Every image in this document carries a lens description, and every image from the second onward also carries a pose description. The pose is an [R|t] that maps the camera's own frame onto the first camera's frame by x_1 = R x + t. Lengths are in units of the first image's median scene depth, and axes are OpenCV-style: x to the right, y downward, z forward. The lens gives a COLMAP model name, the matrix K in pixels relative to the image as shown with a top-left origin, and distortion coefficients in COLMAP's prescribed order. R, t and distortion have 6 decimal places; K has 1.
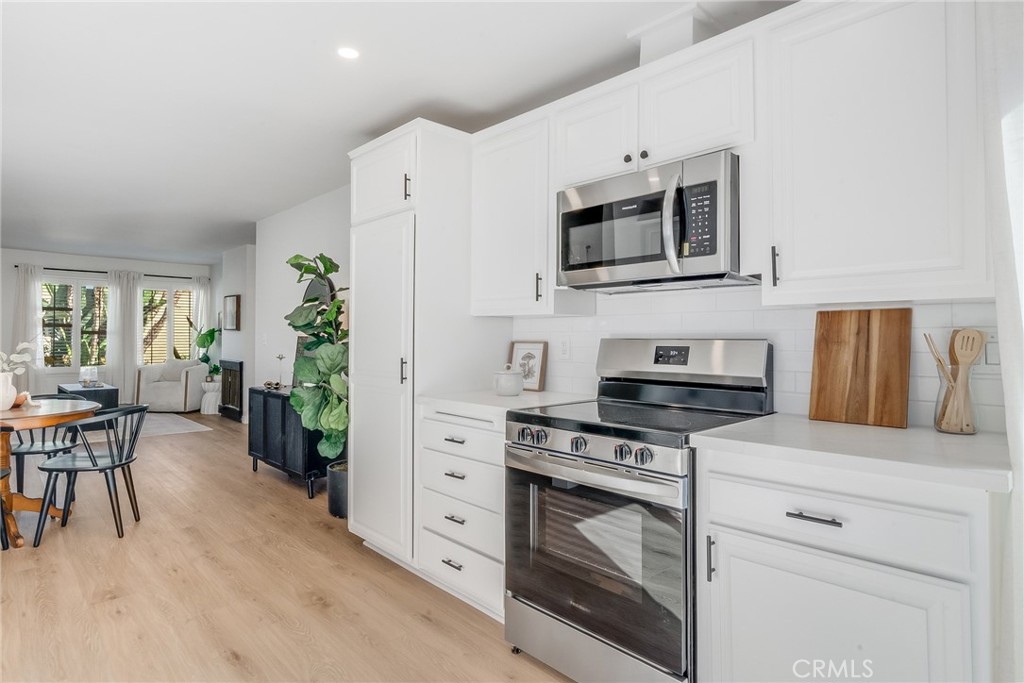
lens RADIAL K [[539.6, 0, 504.1], [0, 539.6, 331.4], [0, 0, 1]] dist [-0.013852, -0.006532]
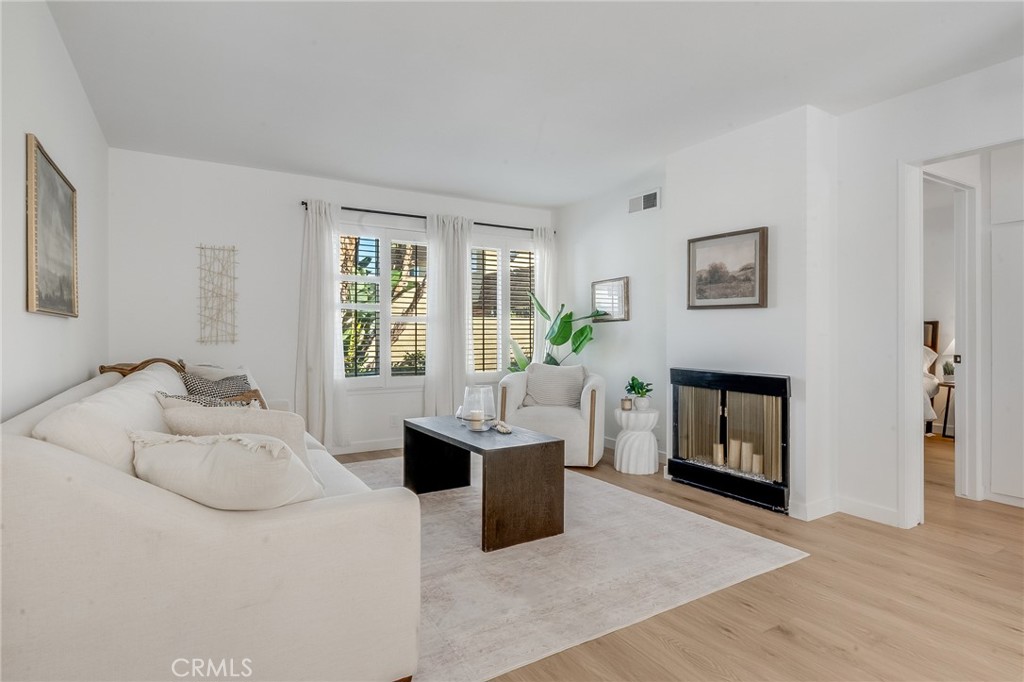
lens RADIAL K [[539.6, 0, 517.8], [0, 539.6, 331.3], [0, 0, 1]] dist [-0.013852, -0.006532]
pose [[0.976107, -0.006248, -0.217202, -1.481053], [0.007439, 0.999961, 0.004666, 0.037252], [0.217165, -0.006170, 0.976116, 1.258899]]
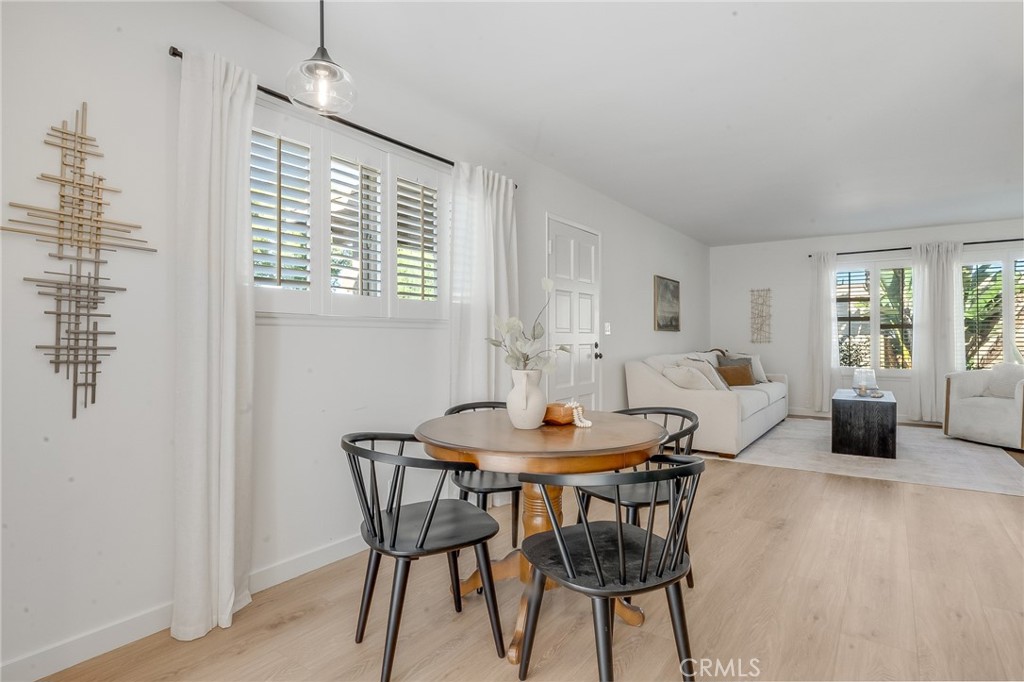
lens RADIAL K [[539.6, 0, 513.7], [0, 539.6, 336.8], [0, 0, 1]] dist [-0.013852, -0.006532]
pose [[0.195624, -0.011009, -0.980617, -0.293192], [0.016174, 0.999837, -0.007999, 0.041117], [0.980546, -0.014295, 0.195770, 0.826864]]
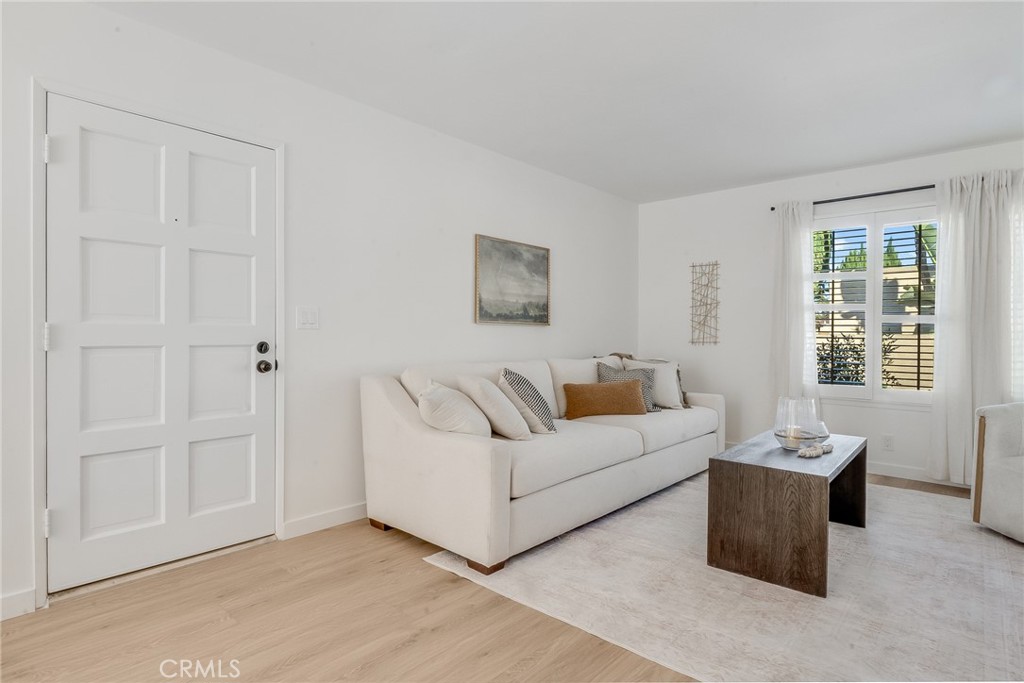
lens RADIAL K [[539.6, 0, 504.1], [0, 539.6, 337.5], [0, 0, 1]] dist [-0.013852, -0.006532]
pose [[0.065785, 0.003411, -0.997828, -0.903029], [0.004872, 0.999981, 0.003739, 0.039353], [0.997822, -0.005108, 0.065767, 1.732020]]
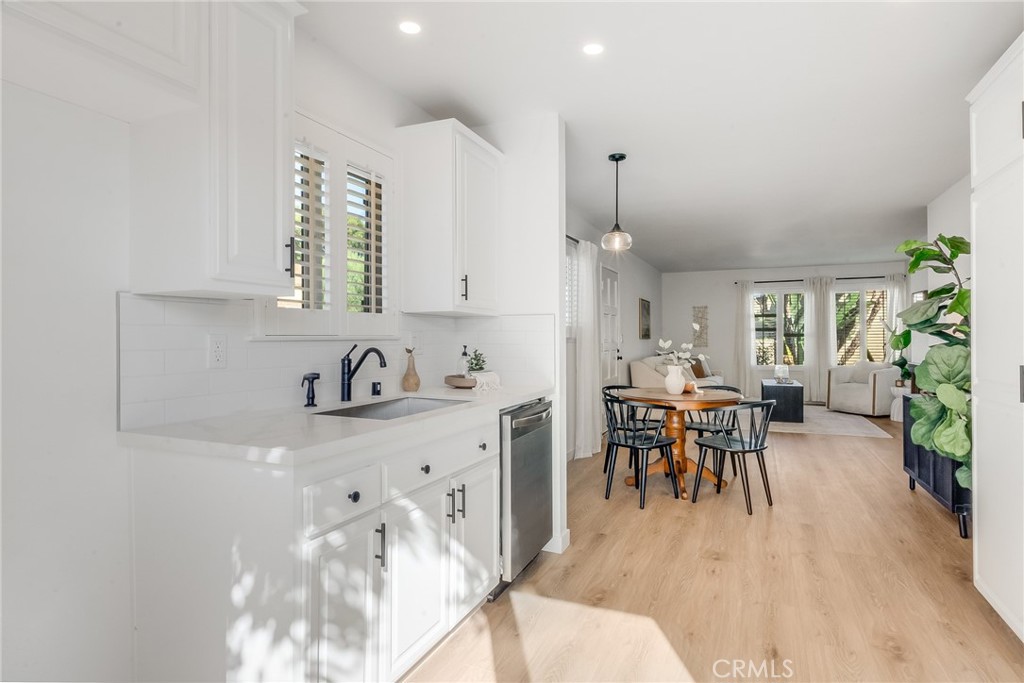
lens RADIAL K [[539.6, 0, 518.3], [0, 539.6, 337.8], [0, 0, 1]] dist [-0.013852, -0.006532]
pose [[0.378571, -0.009557, -0.925523, 0.160290], [0.017190, 0.999847, -0.003294, 0.003297], [0.925413, -0.014663, 0.378677, 0.109783]]
